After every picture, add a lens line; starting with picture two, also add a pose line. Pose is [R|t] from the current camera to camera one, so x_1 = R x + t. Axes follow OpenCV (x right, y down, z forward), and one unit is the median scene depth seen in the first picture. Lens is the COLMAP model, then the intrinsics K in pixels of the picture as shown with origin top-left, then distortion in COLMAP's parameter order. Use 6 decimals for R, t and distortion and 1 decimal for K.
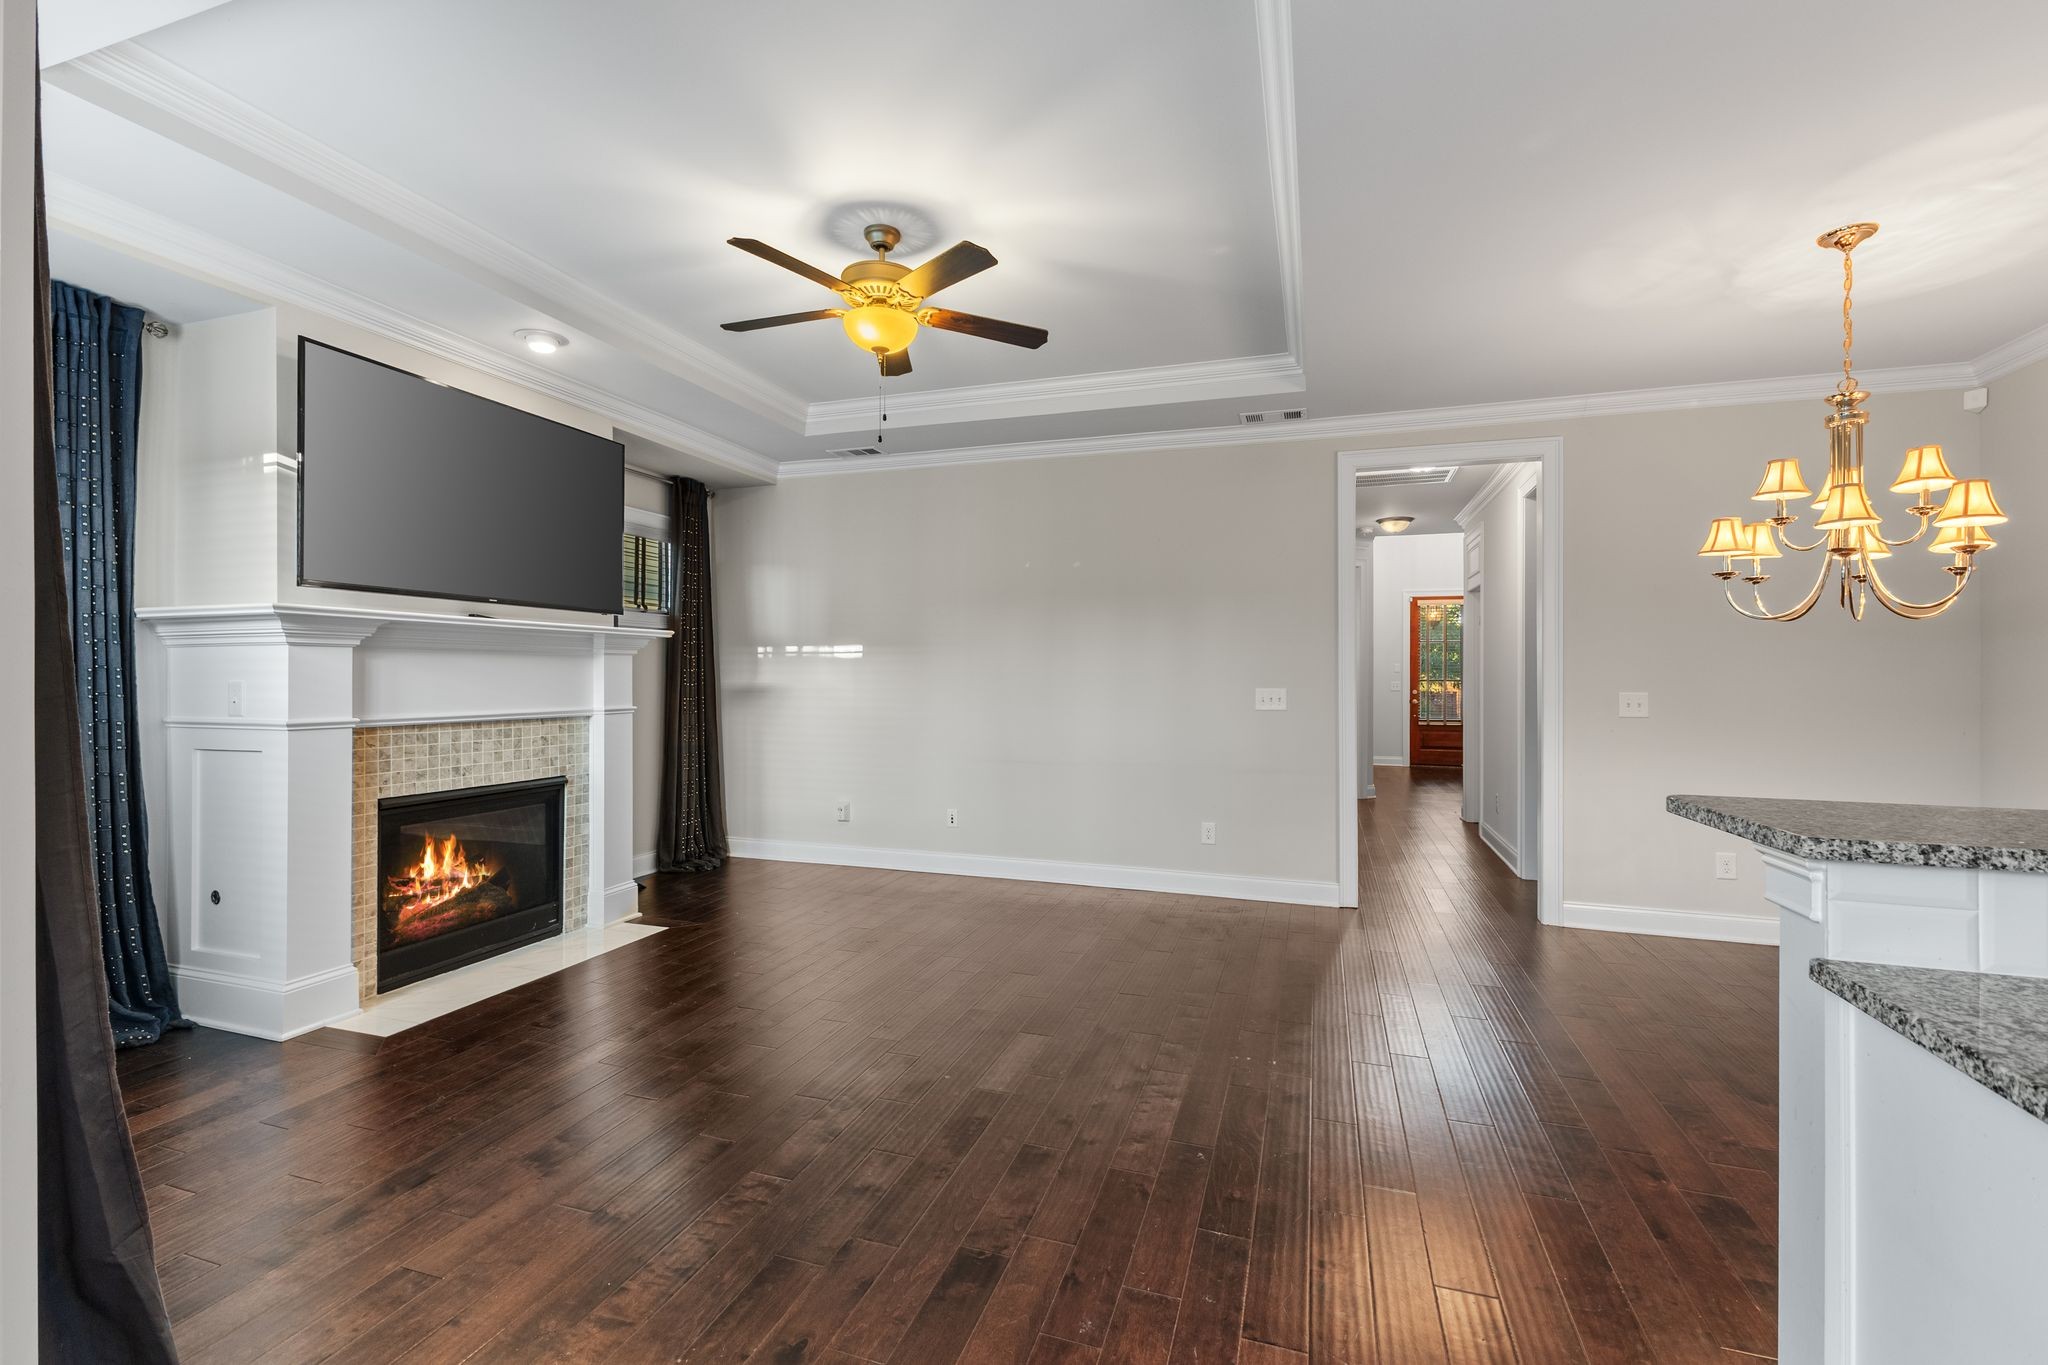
lens RADIAL K [[883.2, 0, 1019.0], [0, 883.2, 670.9], [0, 0, 1]] dist [0.002058, 0.000028]
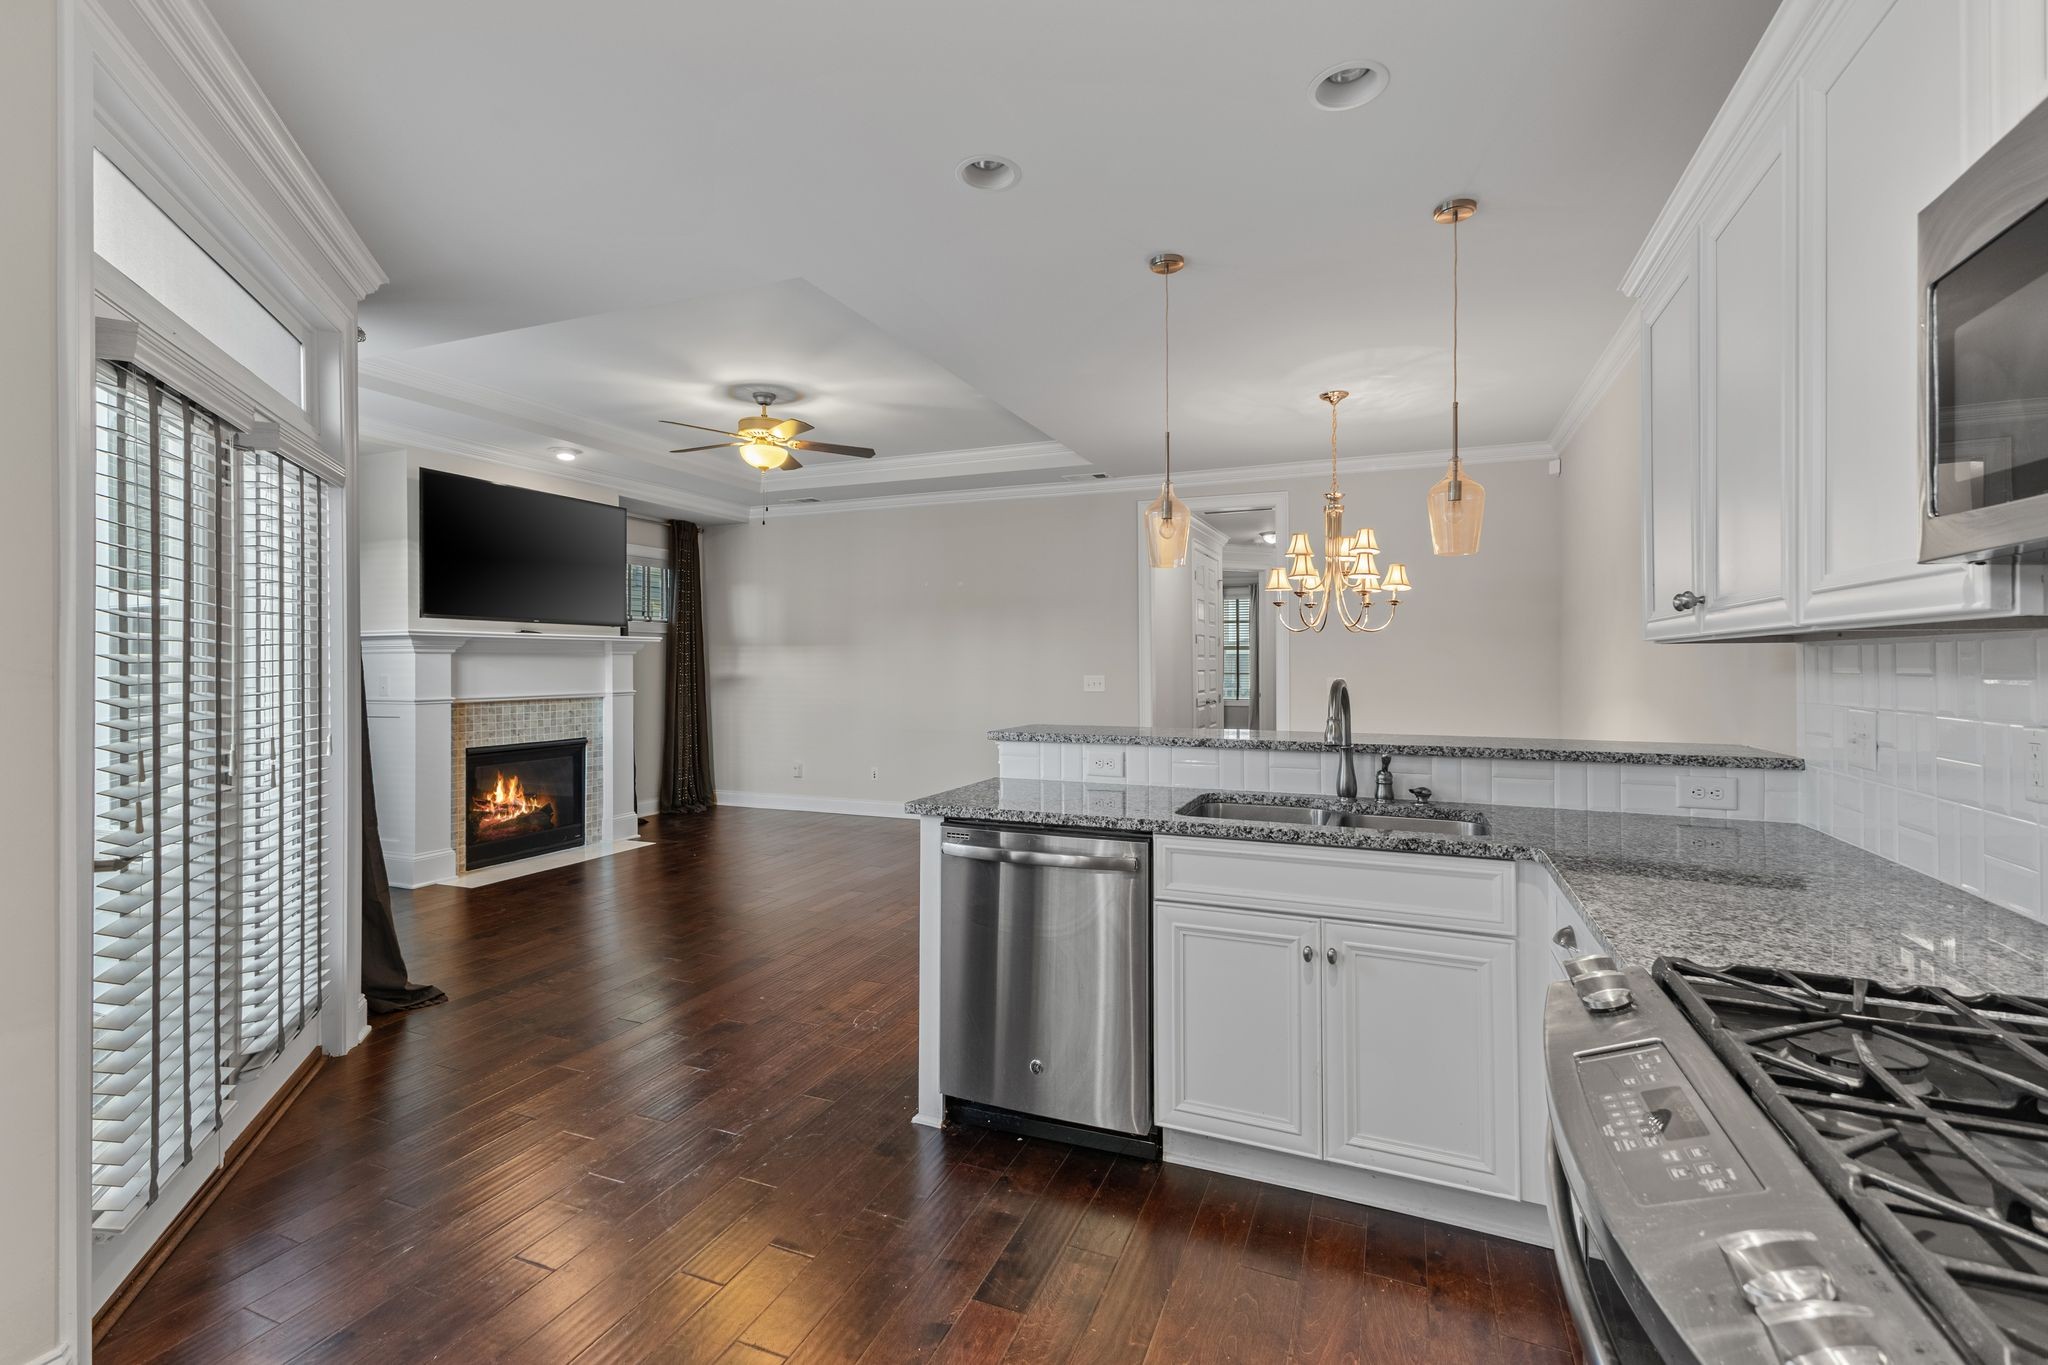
lens RADIAL K [[905.2, 0, 1022.0], [0, 905.2, 655.5], [0, 0, 1]] dist [0.003384, 0.000140]
pose [[0.997915, -0.006543, -0.064209, 0.309291], [0.006396, 0.999976, -0.002501, -0.009749], [0.064224, 0.002085, 0.997933, -0.459663]]
